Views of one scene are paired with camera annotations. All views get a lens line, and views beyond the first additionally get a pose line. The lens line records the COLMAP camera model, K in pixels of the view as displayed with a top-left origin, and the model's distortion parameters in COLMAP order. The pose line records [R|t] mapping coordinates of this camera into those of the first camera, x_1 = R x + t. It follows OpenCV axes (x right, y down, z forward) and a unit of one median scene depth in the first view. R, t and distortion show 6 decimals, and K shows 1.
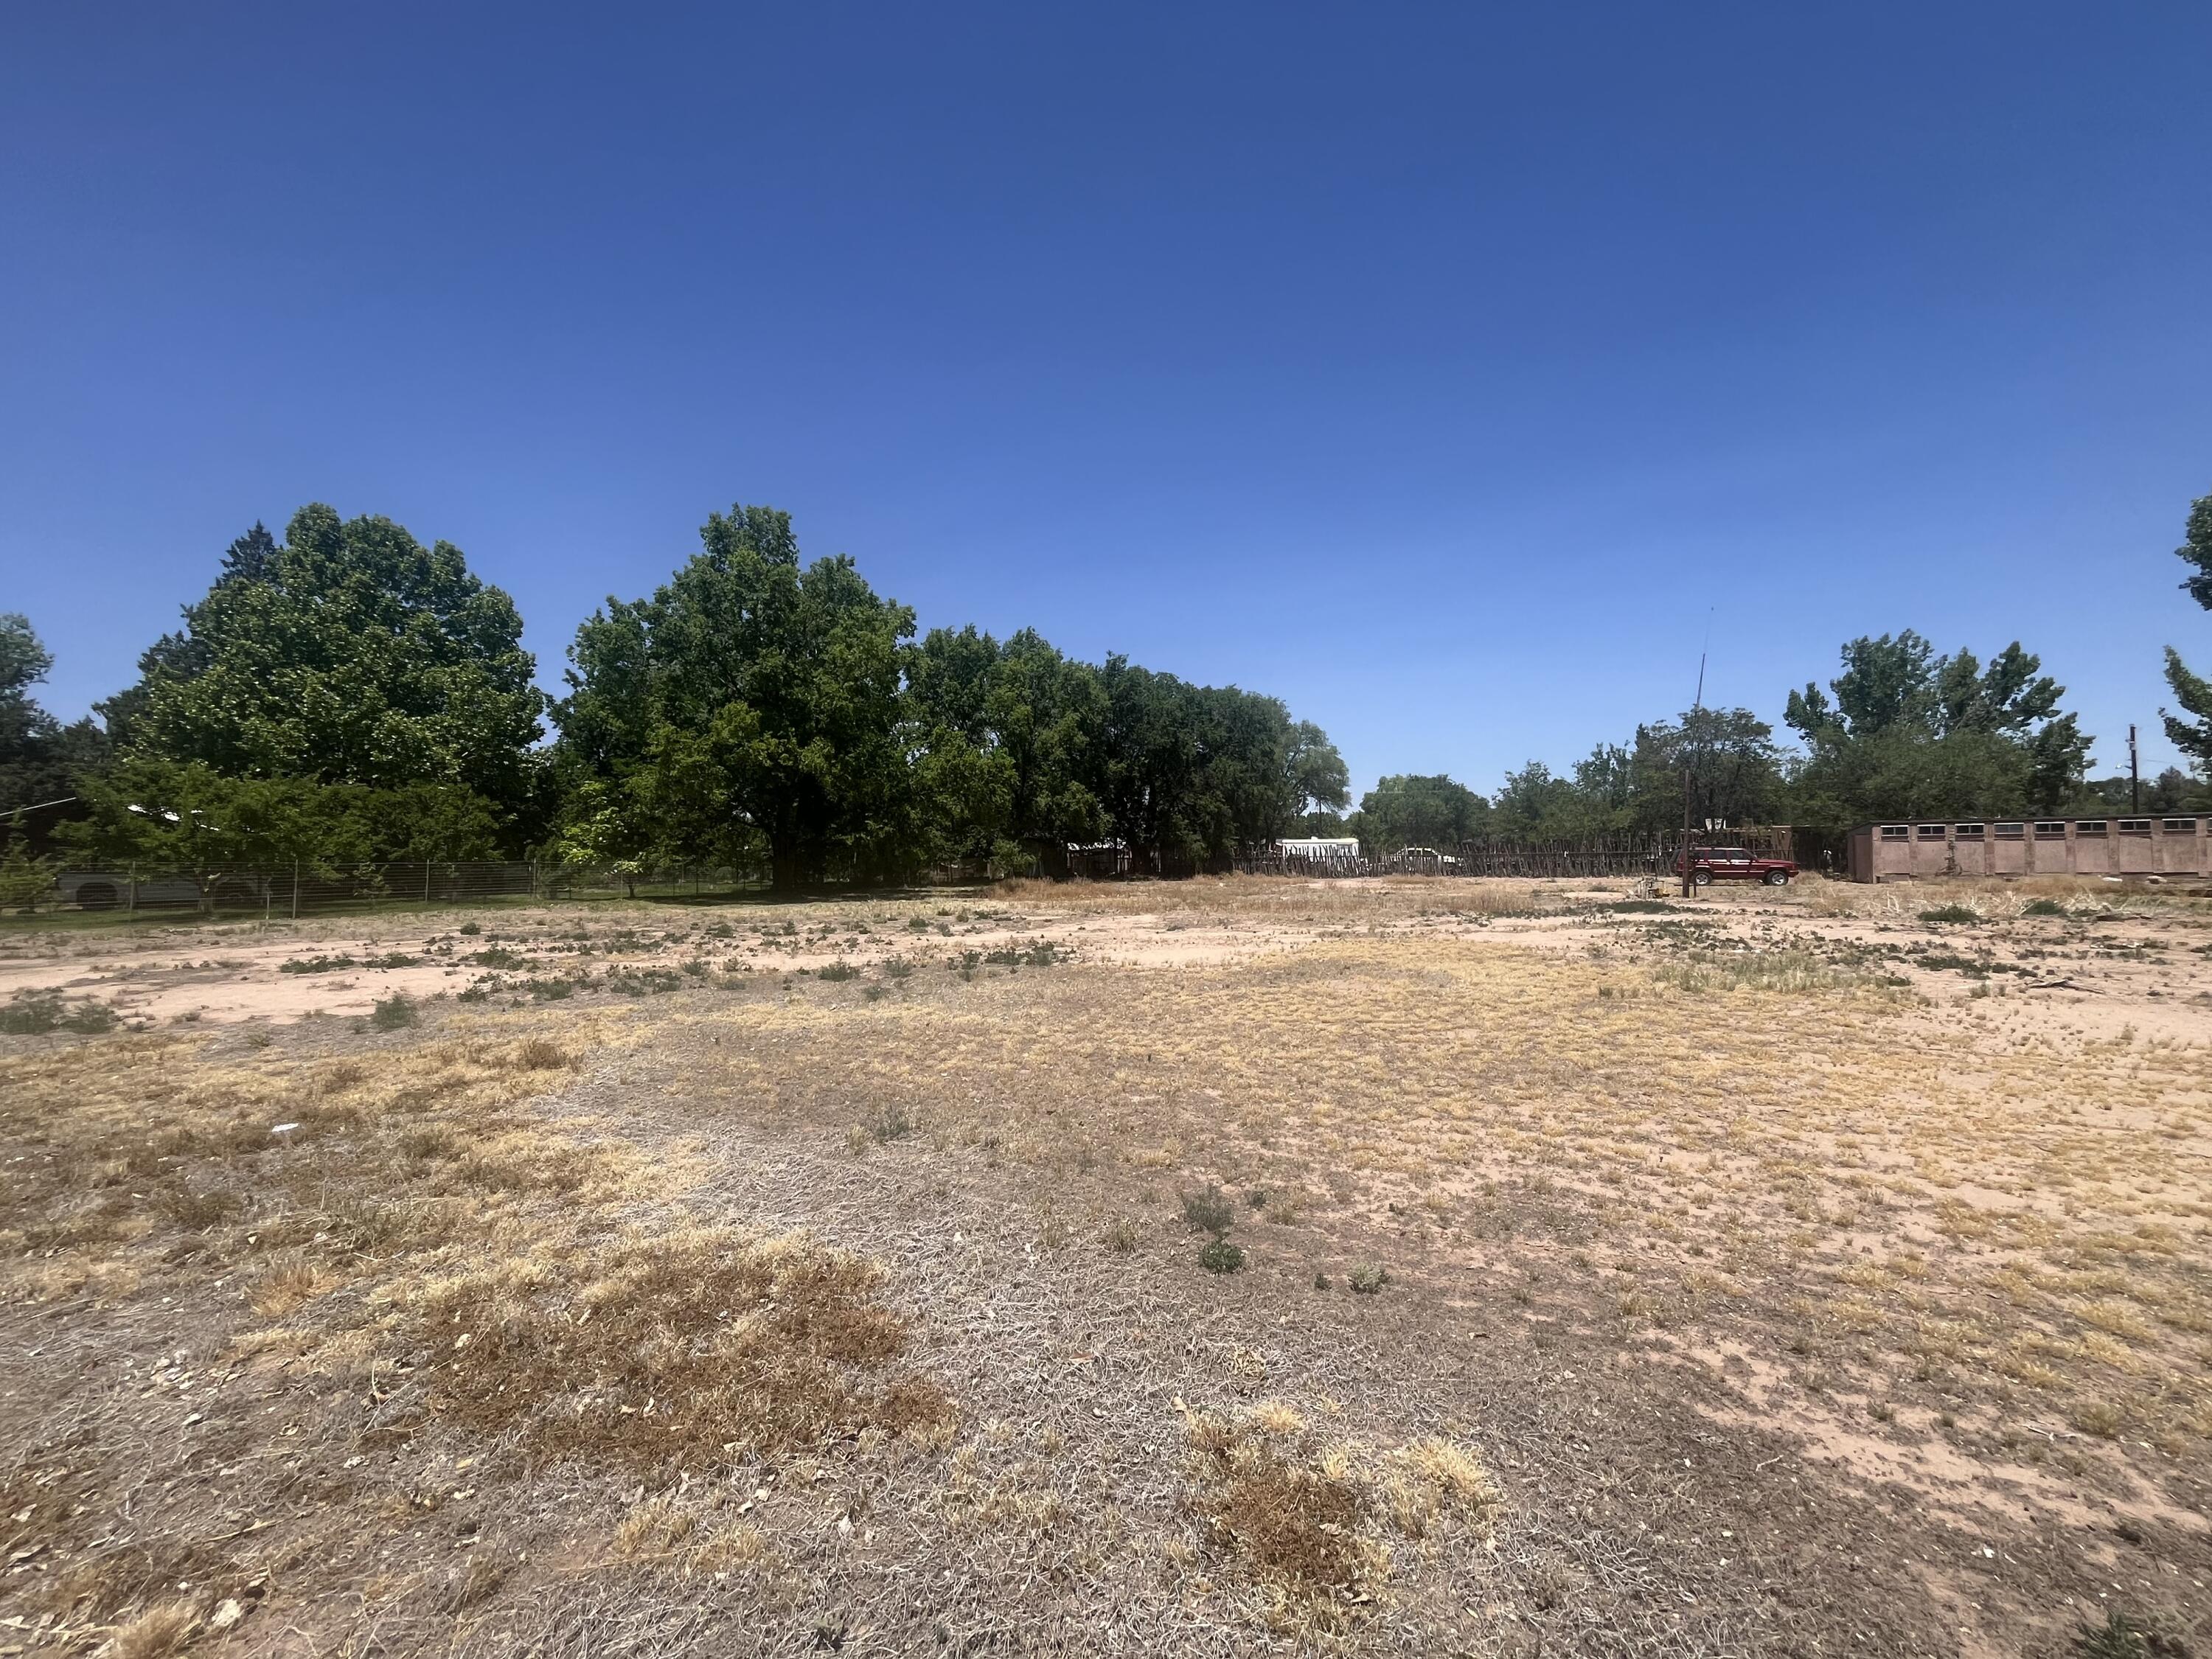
lens RADIAL K [[894.2, 0, 1117.6], [0, 894.2, 875.4], [0, 0, 1]] dist [-0.008280, 0.001392]
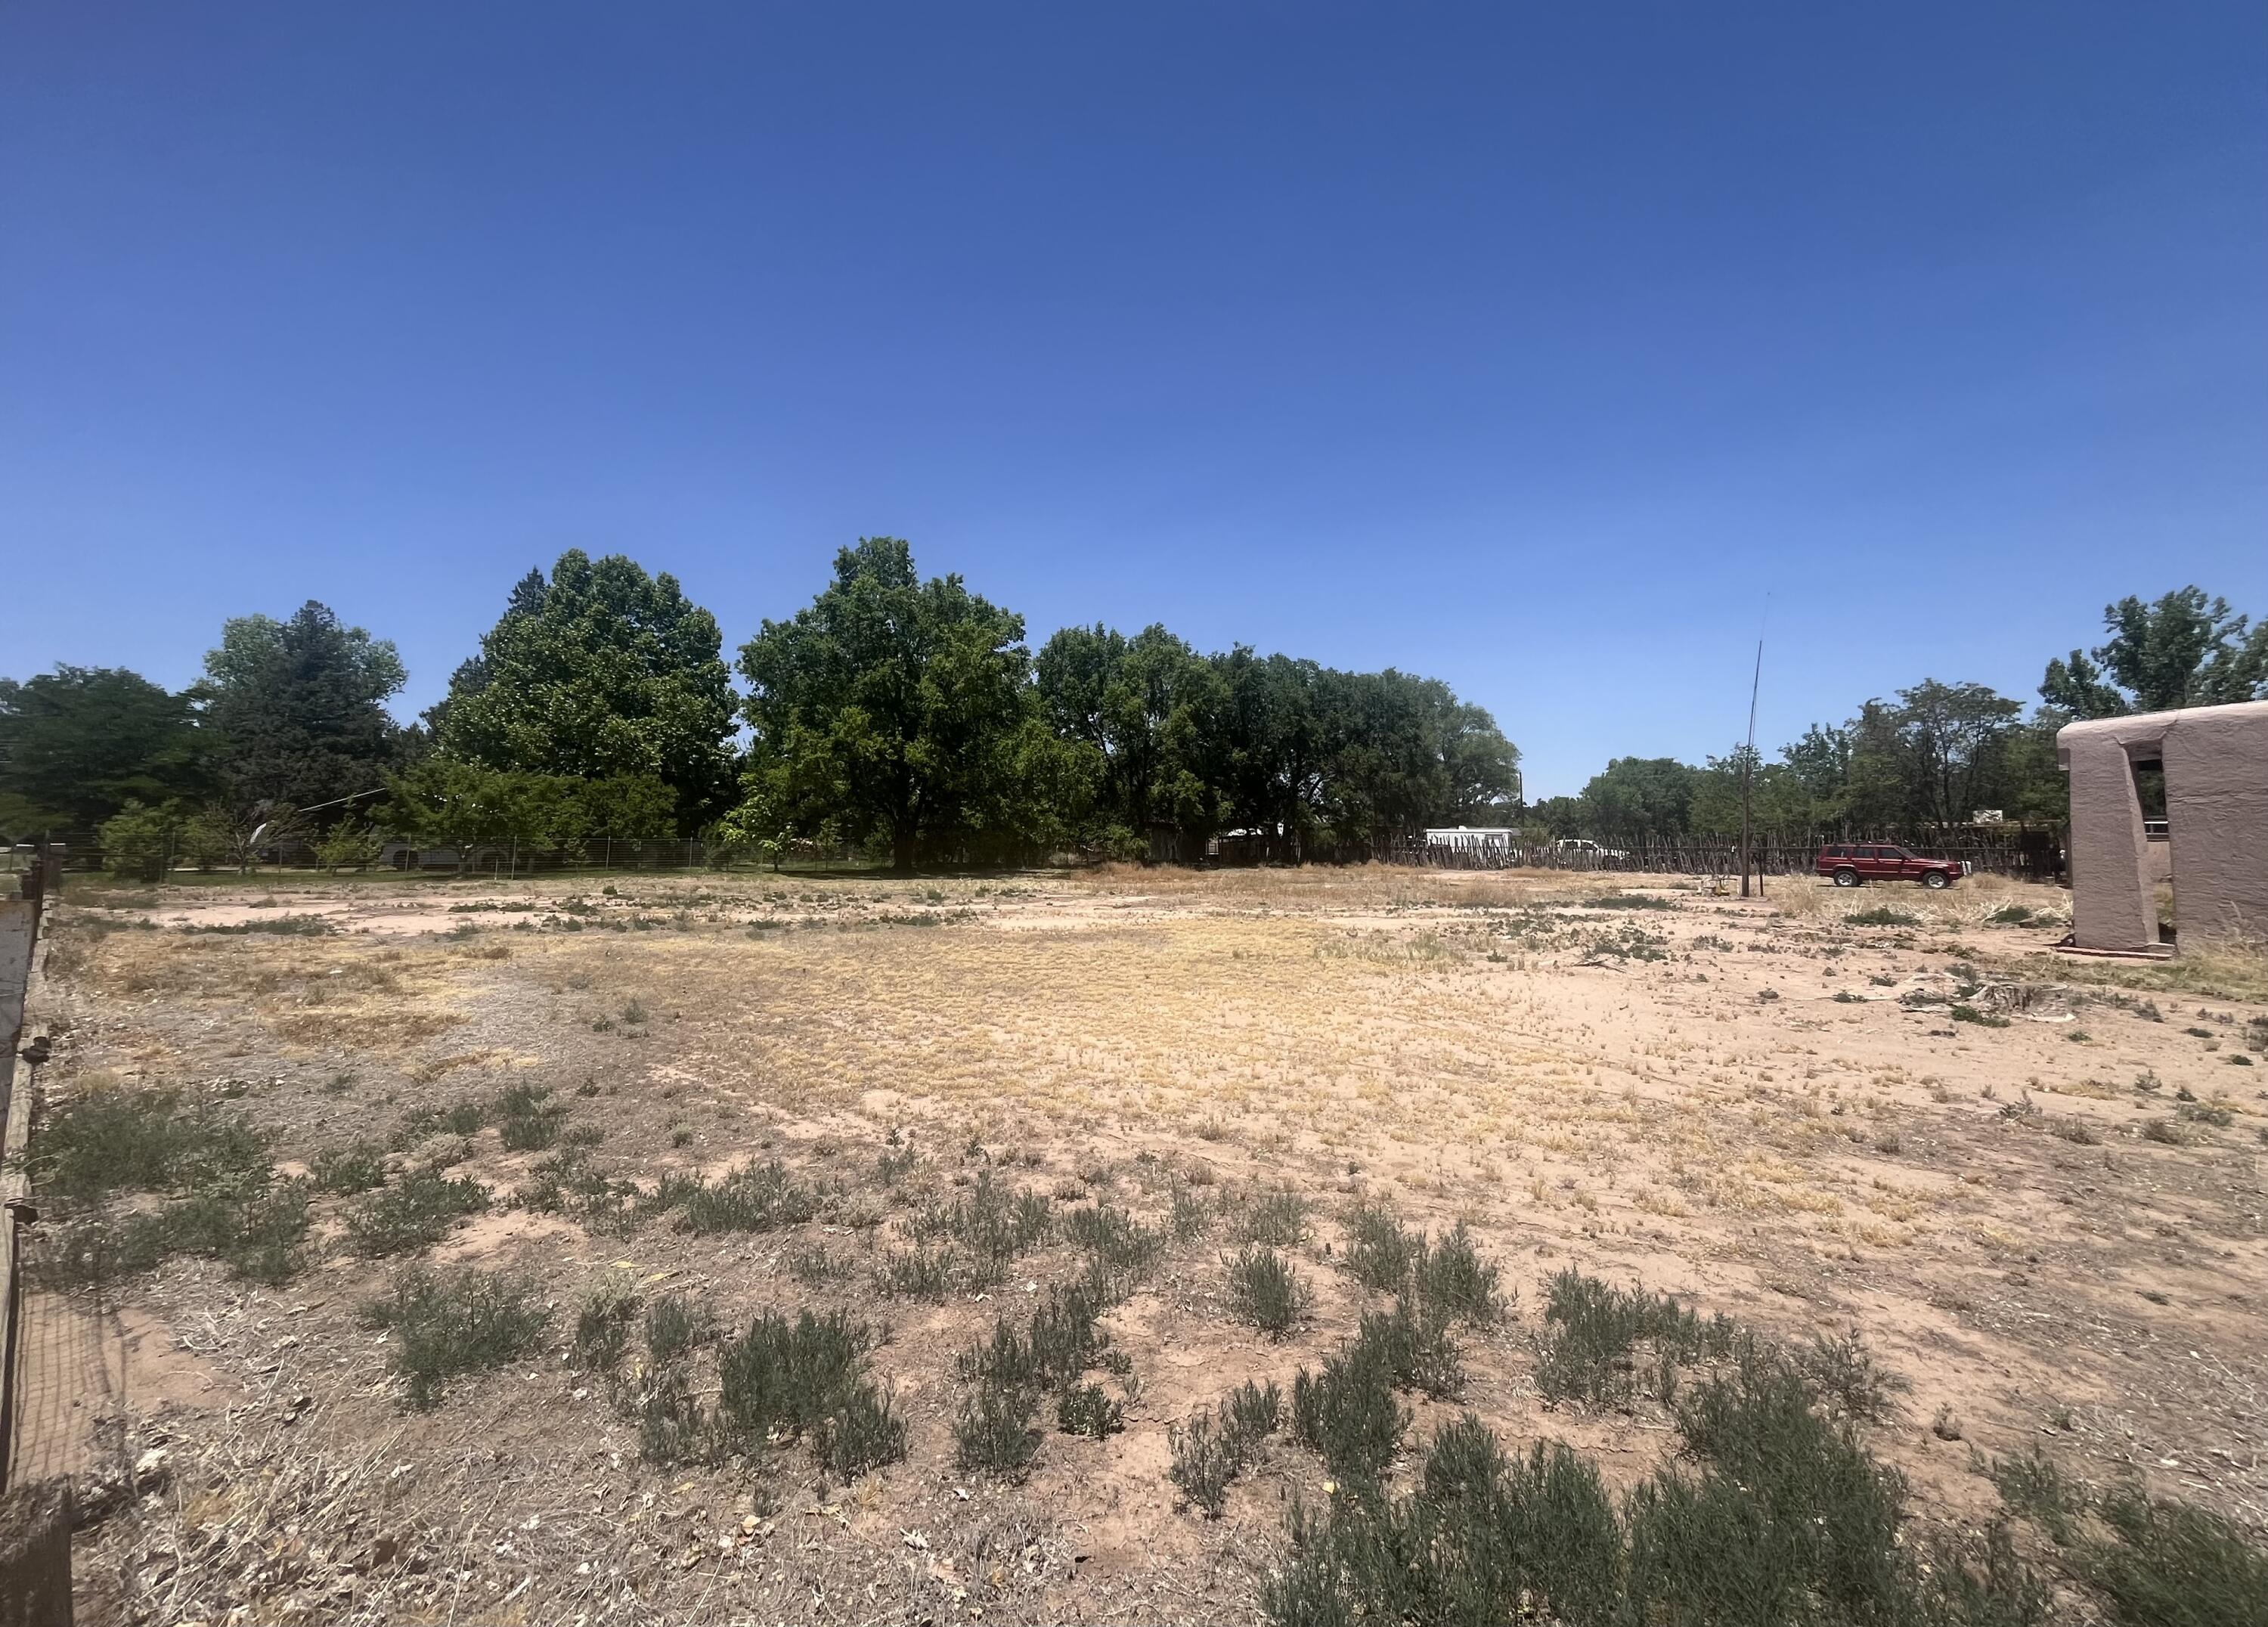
lens RADIAL K [[942.8, 0, 1138.7], [0, 942.8, 818.2], [0, 0, 1]] dist [-0.004970, -0.000805]
pose [[0.973144, 0.010996, -0.229936, 0.169426], [-0.021342, 0.998866, -0.042556, -0.001971], [0.229207, 0.046321, 0.972275, -0.081421]]
